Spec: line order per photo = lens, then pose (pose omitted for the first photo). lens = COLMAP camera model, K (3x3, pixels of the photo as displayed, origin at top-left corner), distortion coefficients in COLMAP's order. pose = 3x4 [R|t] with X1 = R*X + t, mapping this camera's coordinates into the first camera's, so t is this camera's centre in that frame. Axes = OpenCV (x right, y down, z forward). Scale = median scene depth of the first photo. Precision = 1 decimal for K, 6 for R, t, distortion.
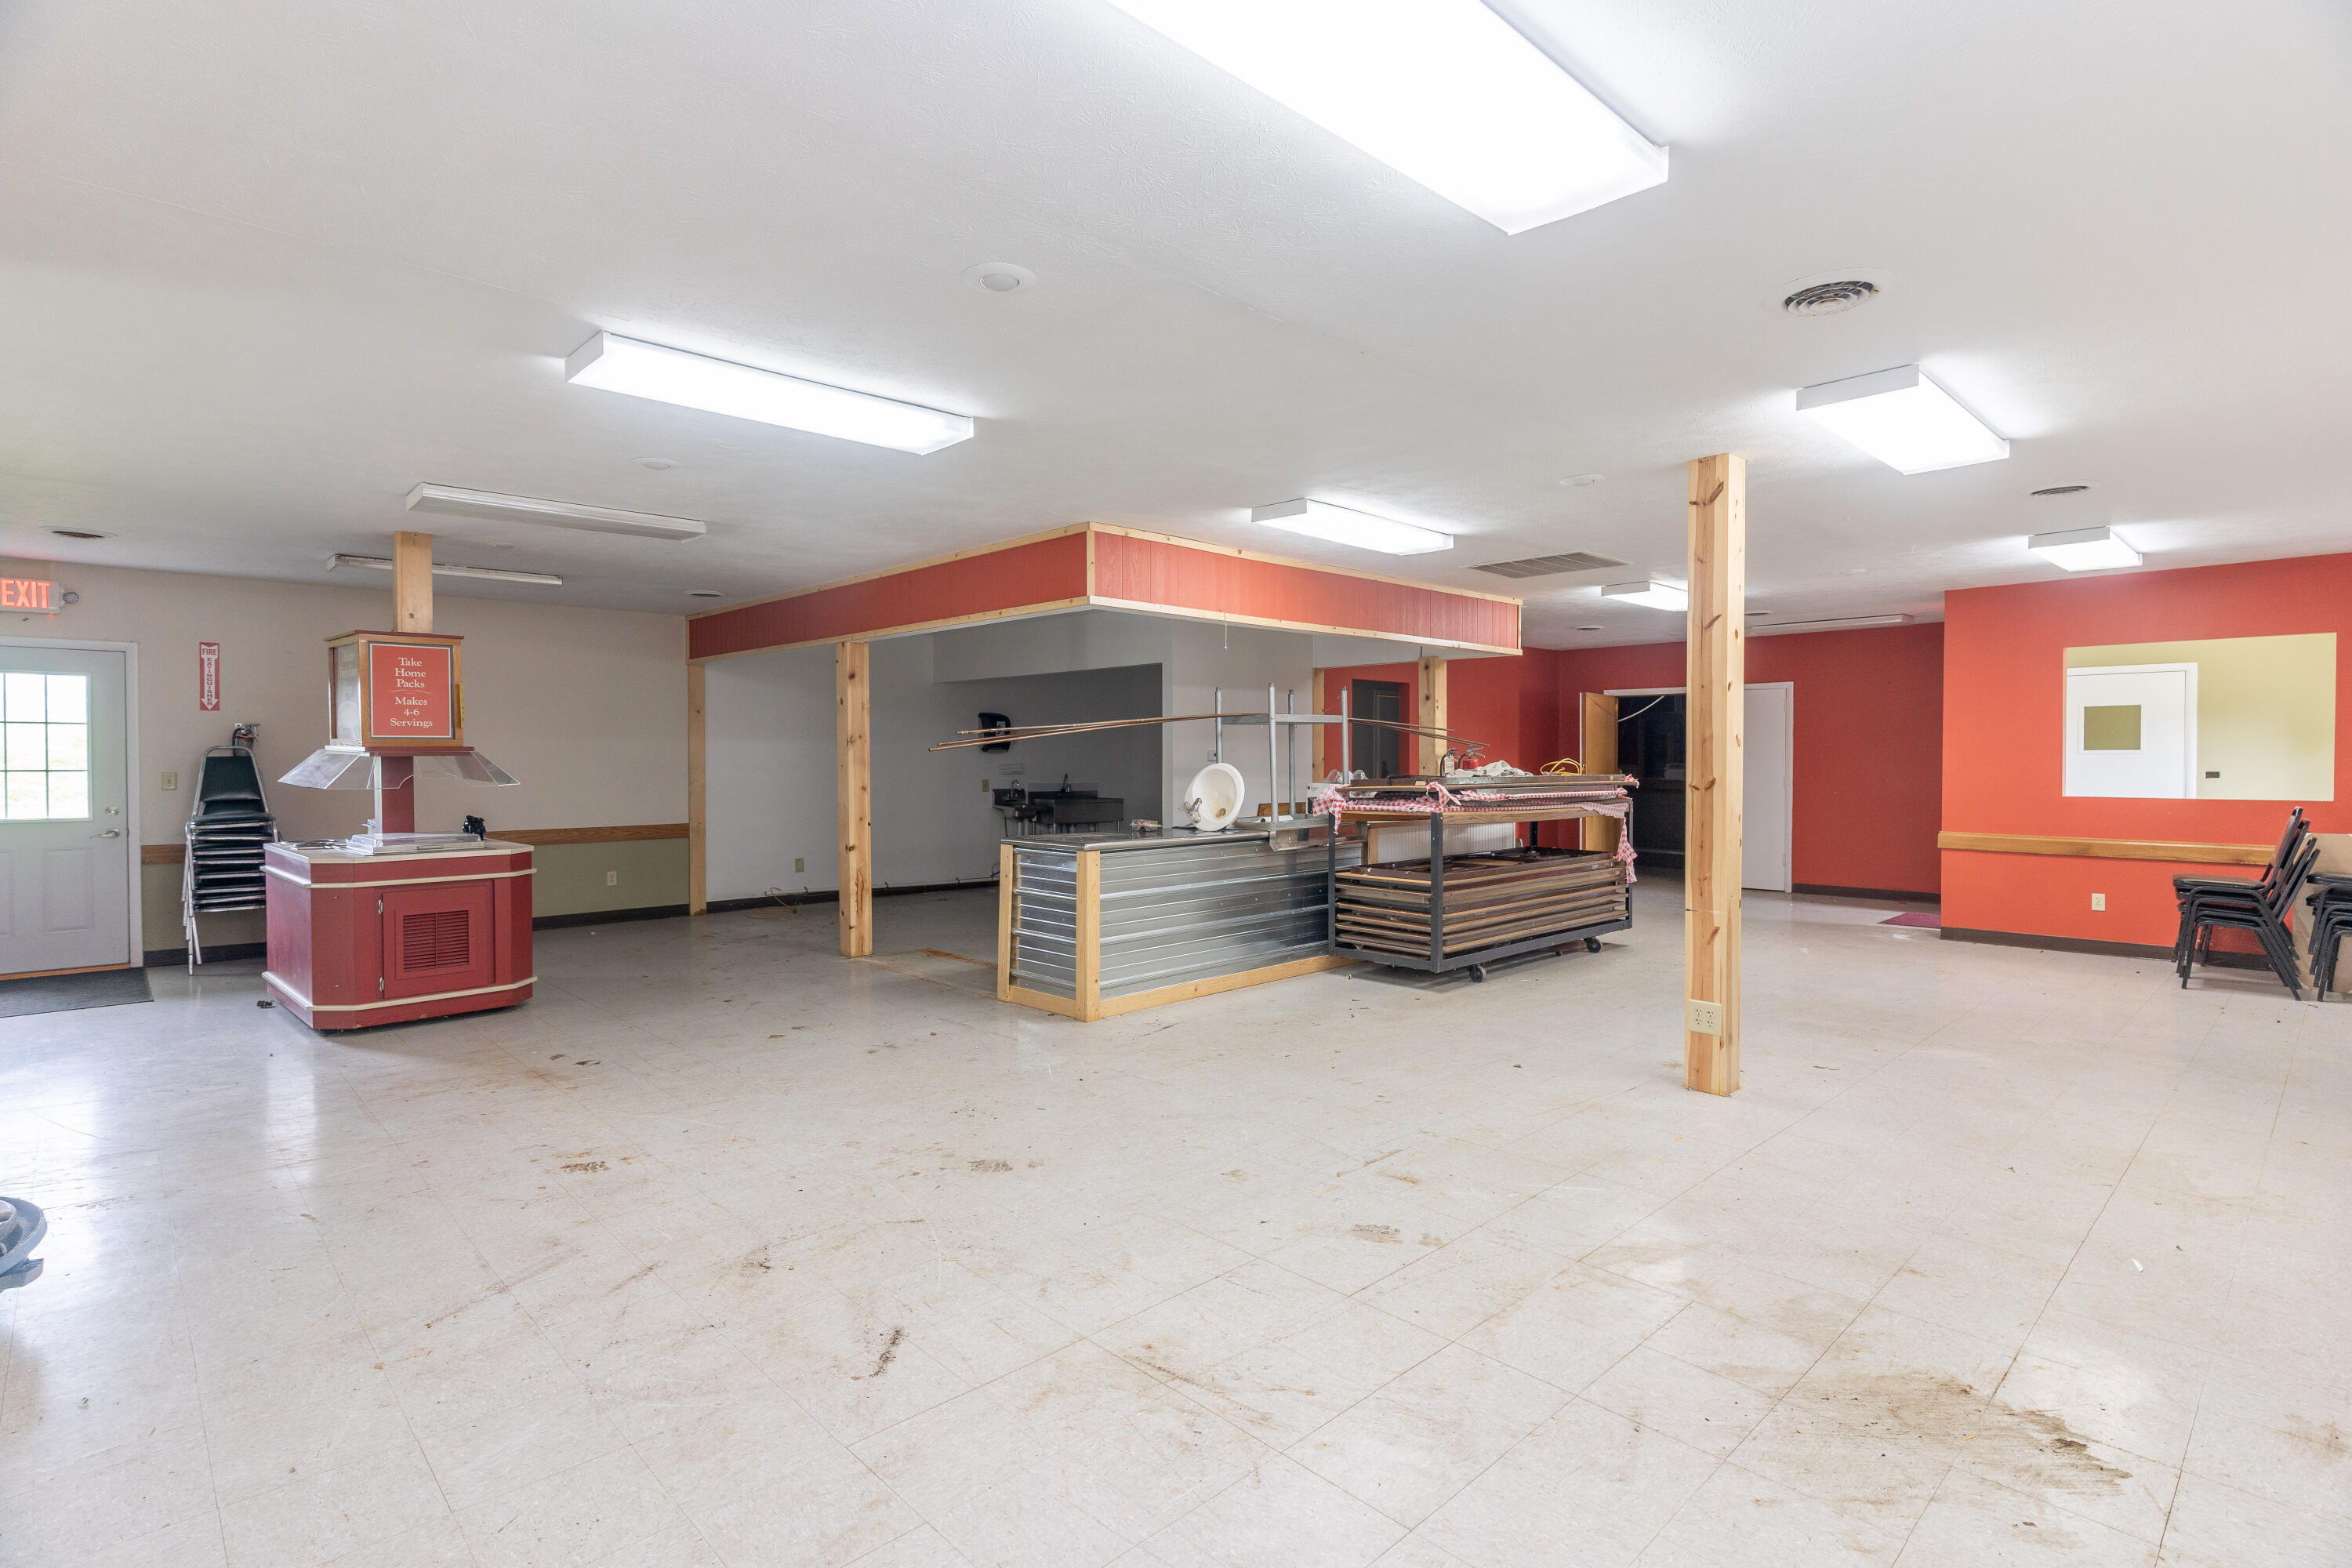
lens RADIAL K [[1134.7, 0, 1178.8], [0, 1134.7, 770.5], [0, 0, 1]] dist [0.003135, 0.000192]
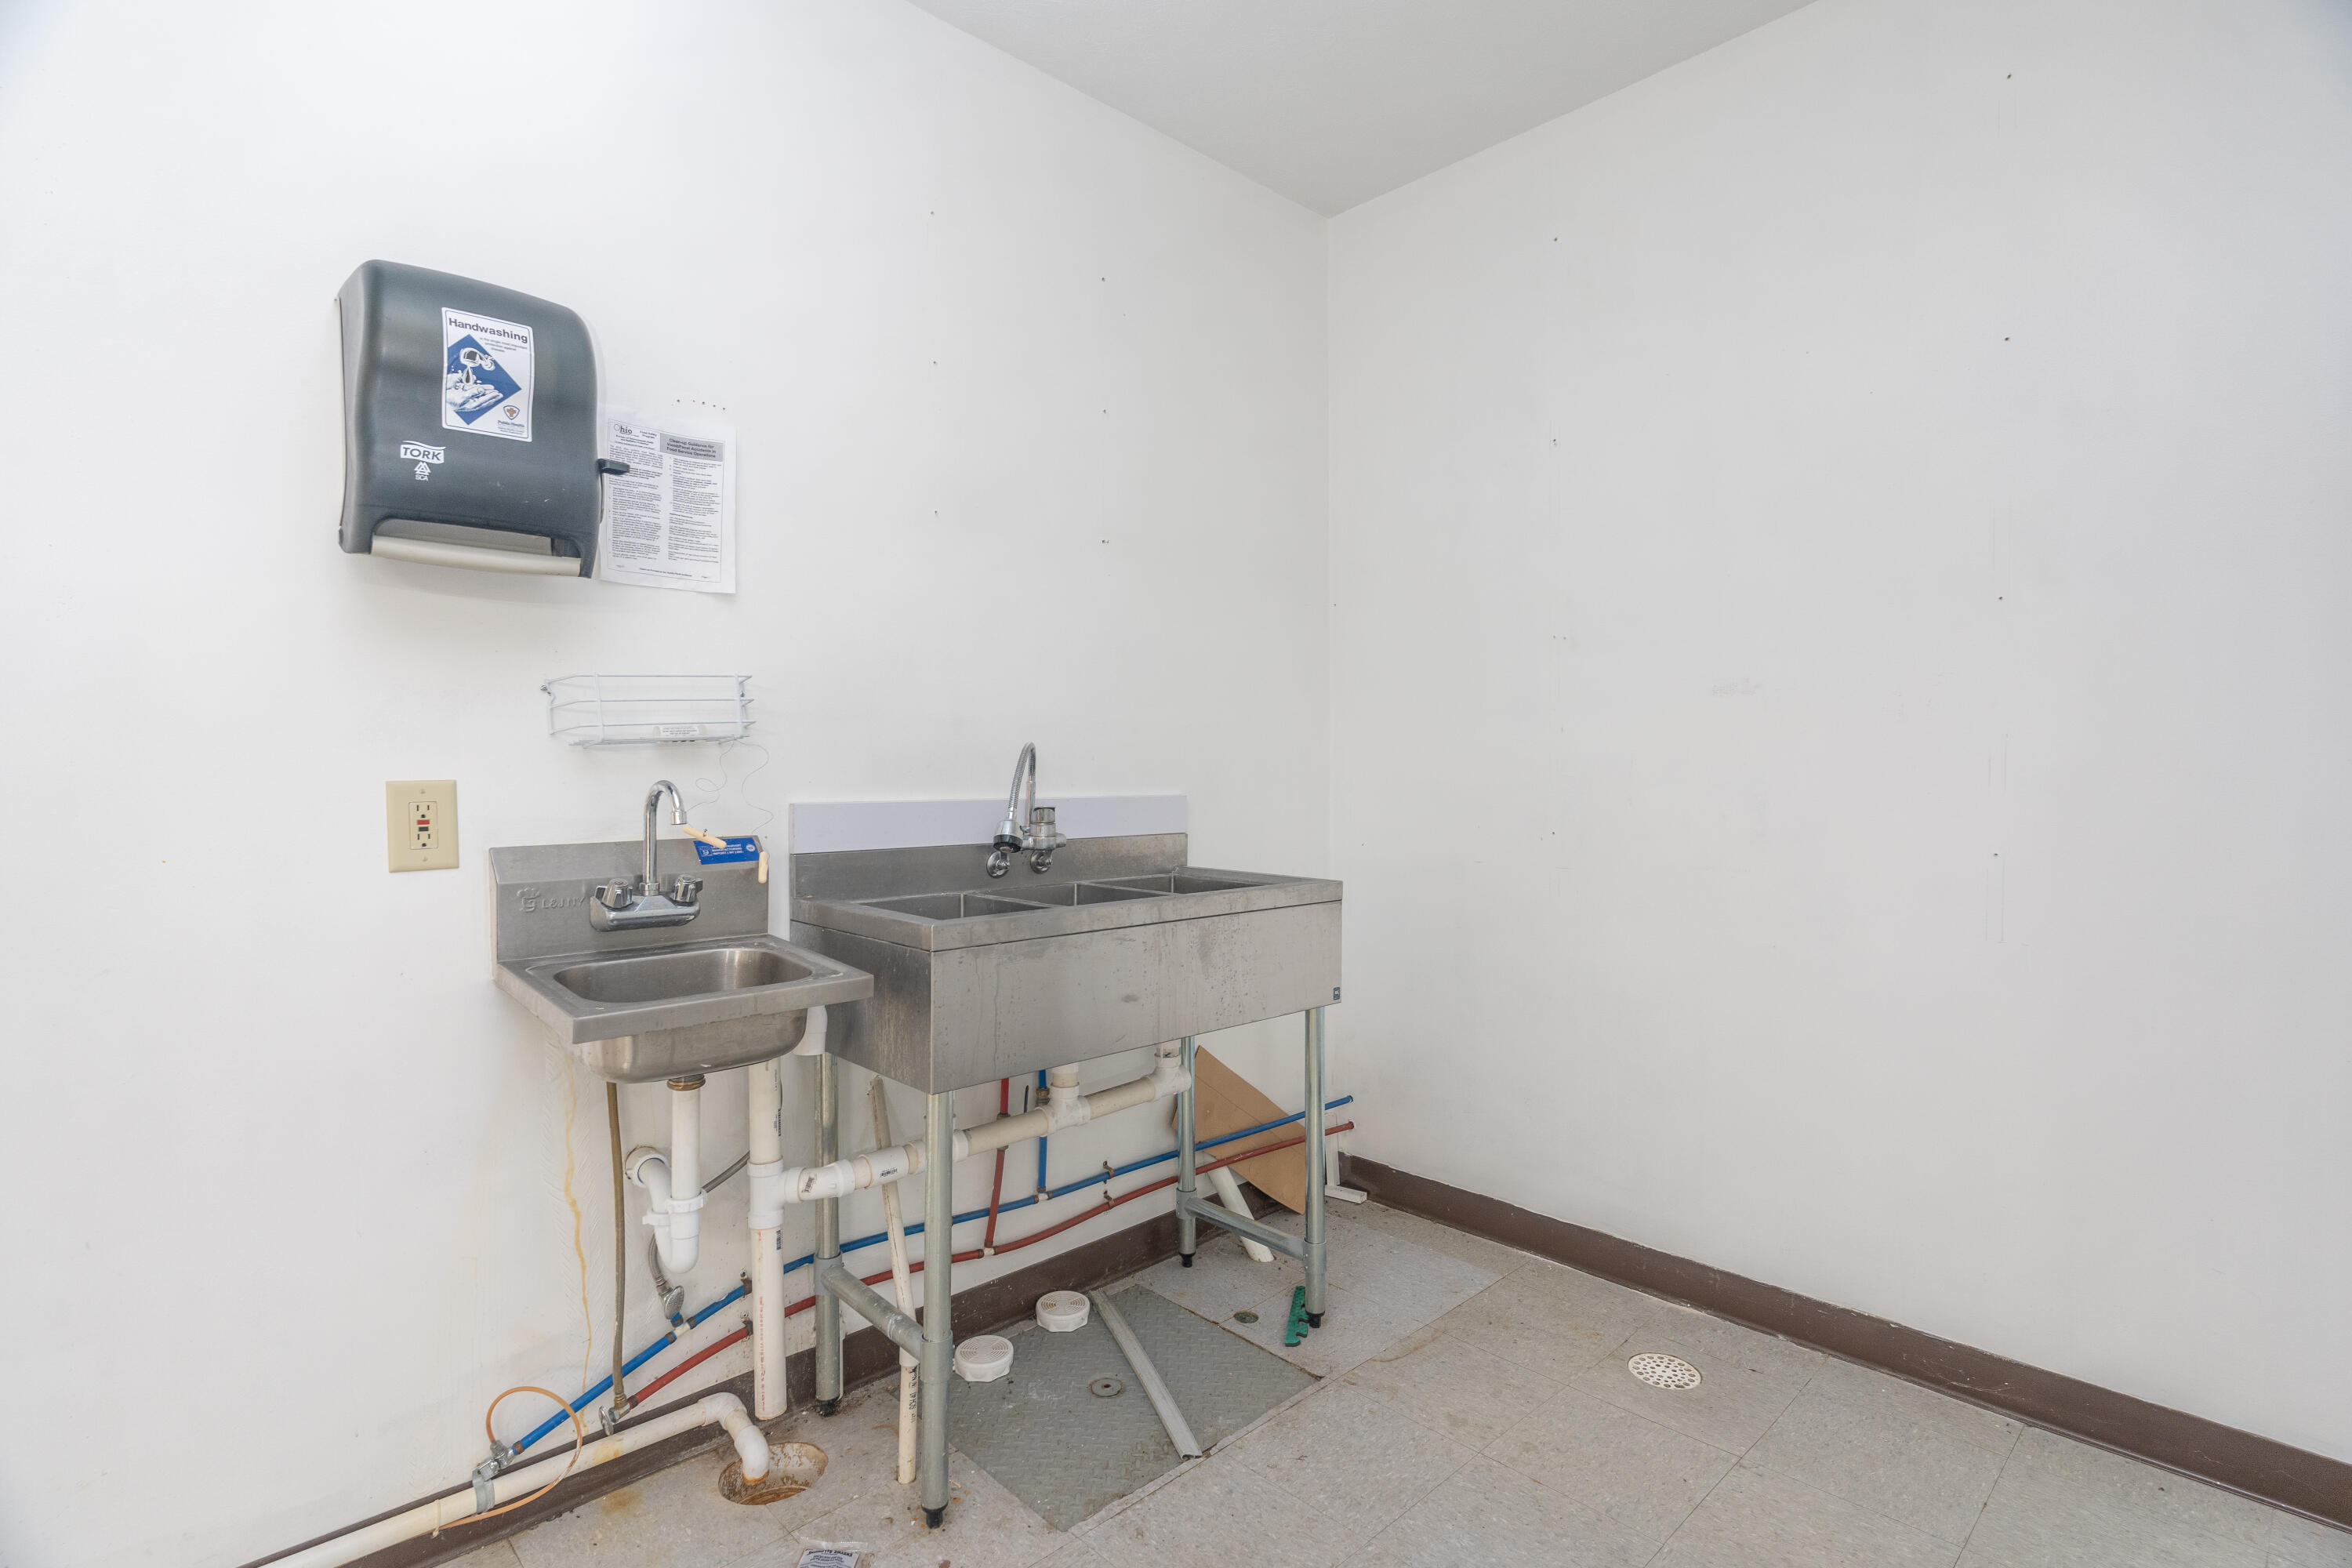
lens RADIAL K [[1134.7, 0, 1176.3], [0, 1134.7, 782.8], [0, 0, 1]] dist [0.003135, 0.000192]
pose [[0.999988, -0.003306, -0.003611, -0.095939], [0.003327, 0.999977, 0.005916, 0.009422], [0.003591, -0.005928, 0.999976, 1.044039]]
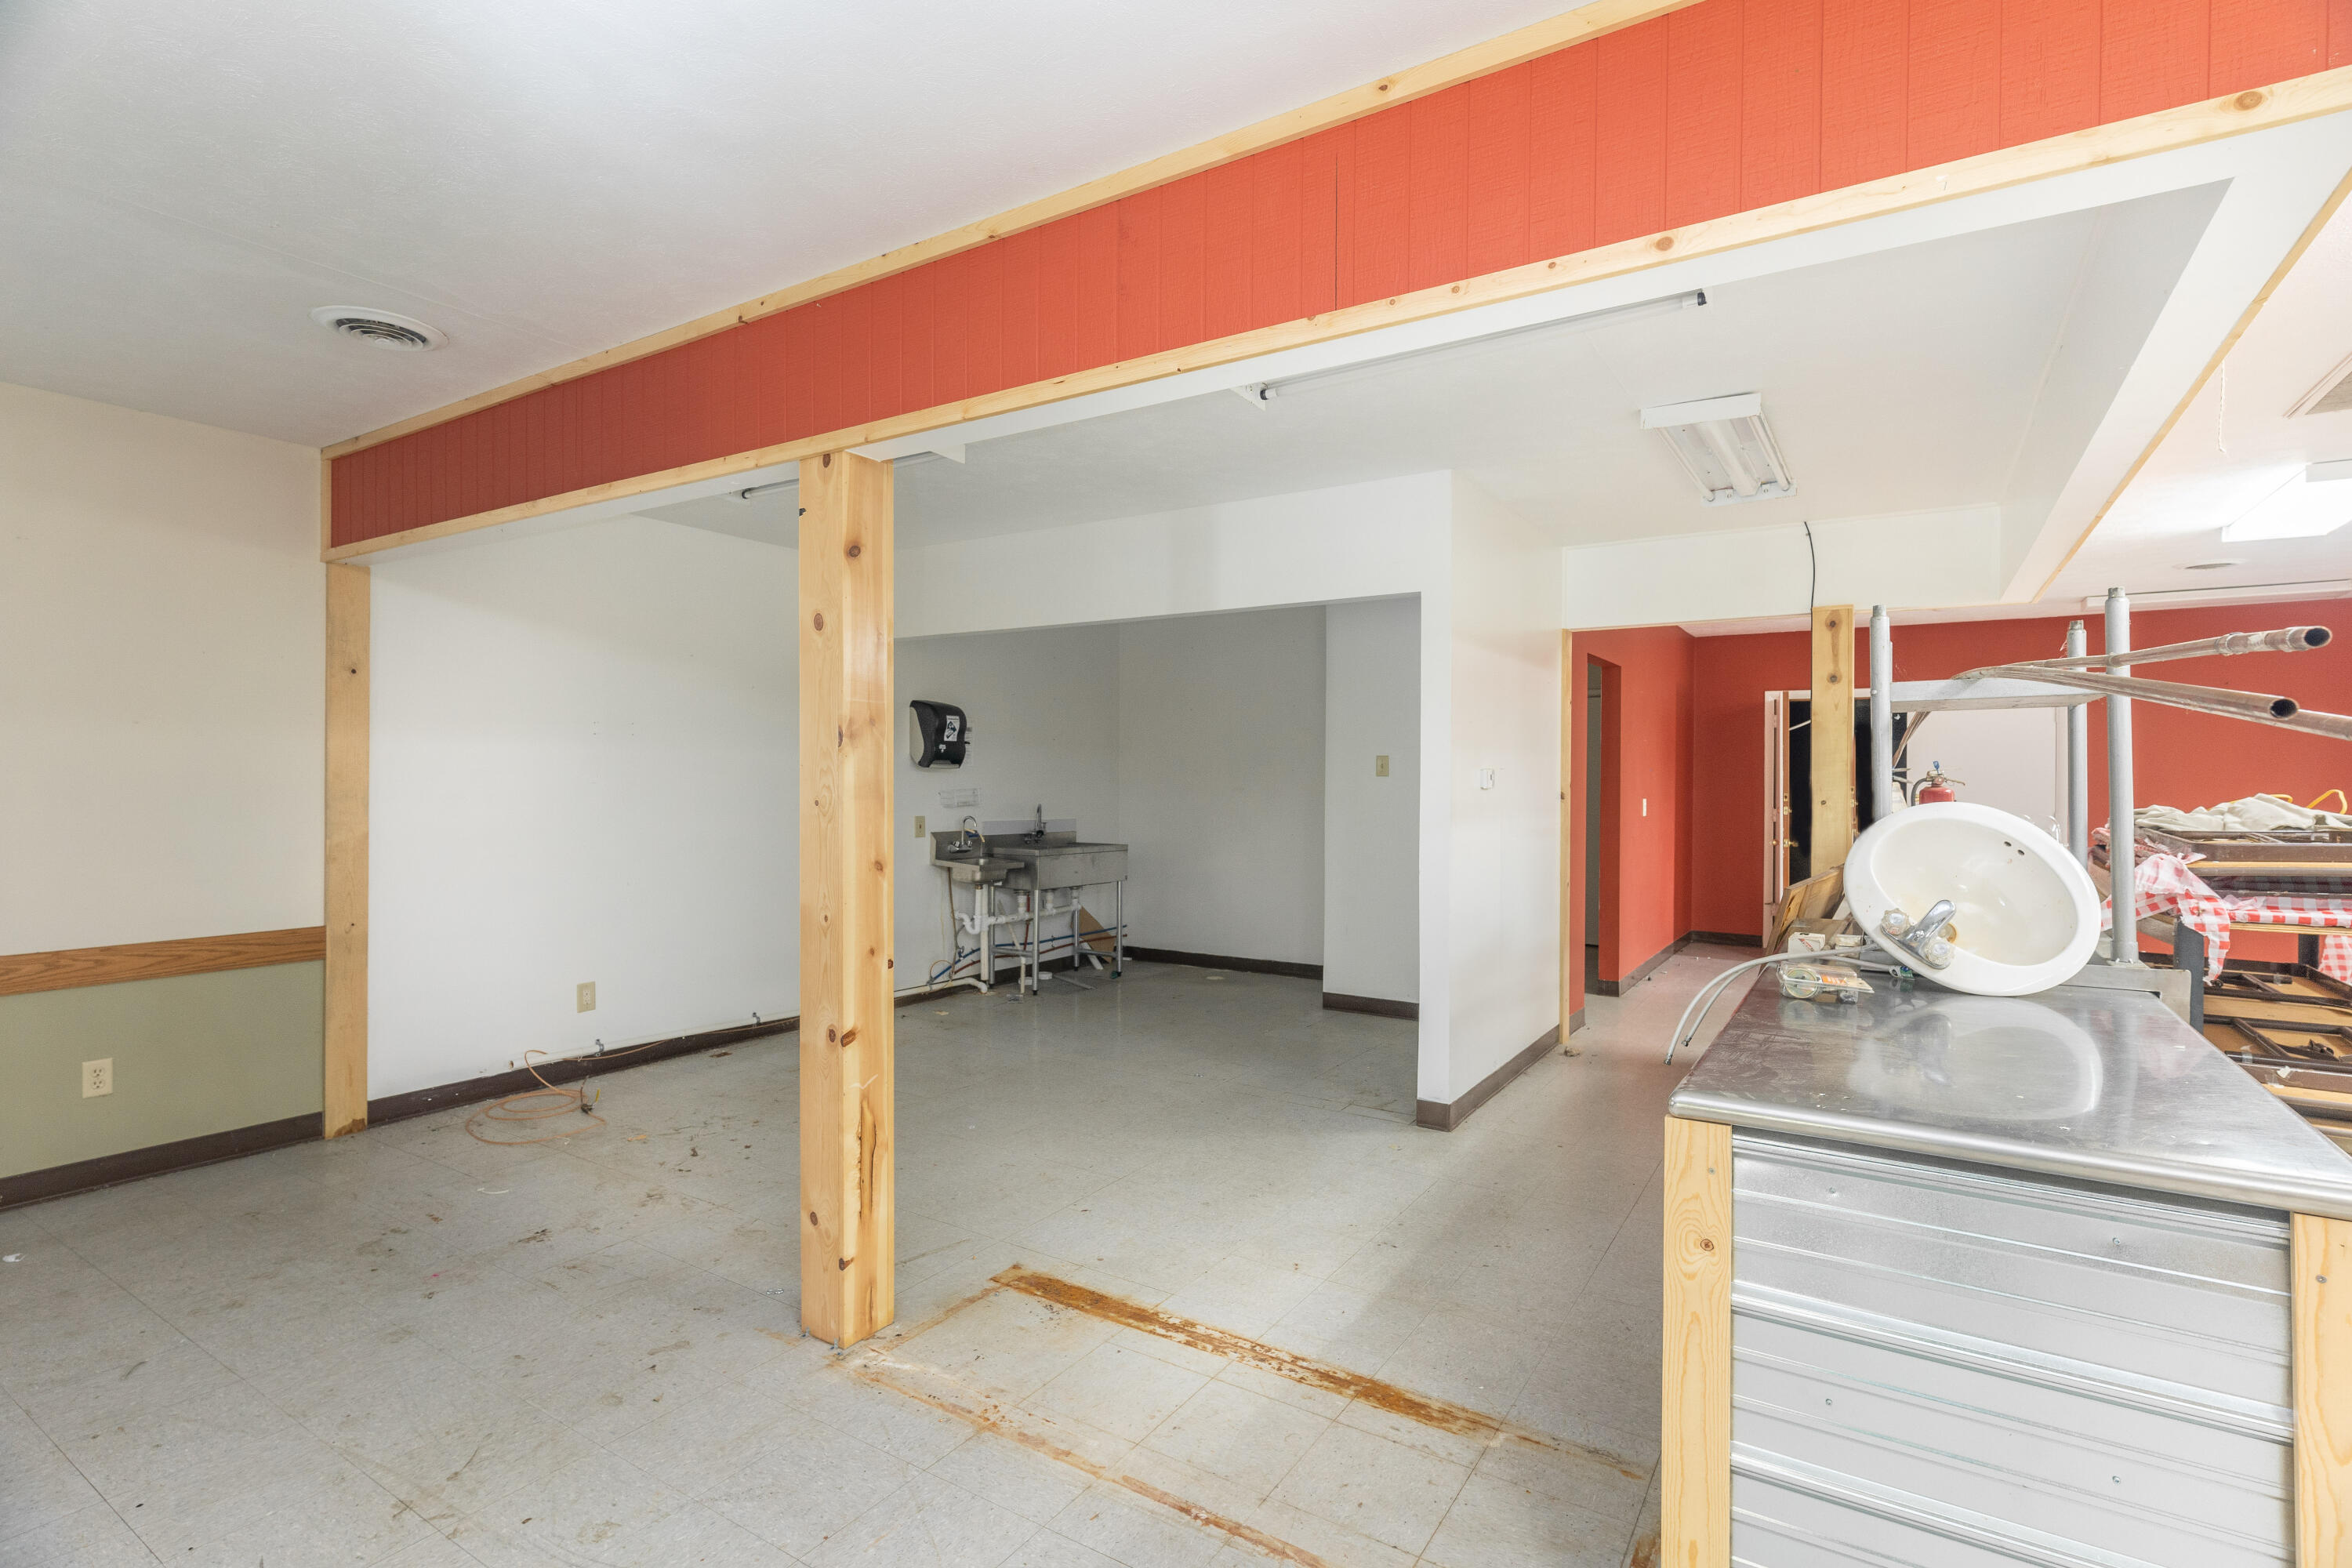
lens RADIAL K [[1134.7, 0, 1182.3], [0, 1134.7, 774.0], [0, 0, 1]] dist [0.003135, 0.000192]
pose [[0.972884, 0.005783, 0.231221, -0.210404], [-0.002612, 0.999898, -0.014017, -0.006884], [-0.231278, 0.013032, 0.972800, 0.493635]]
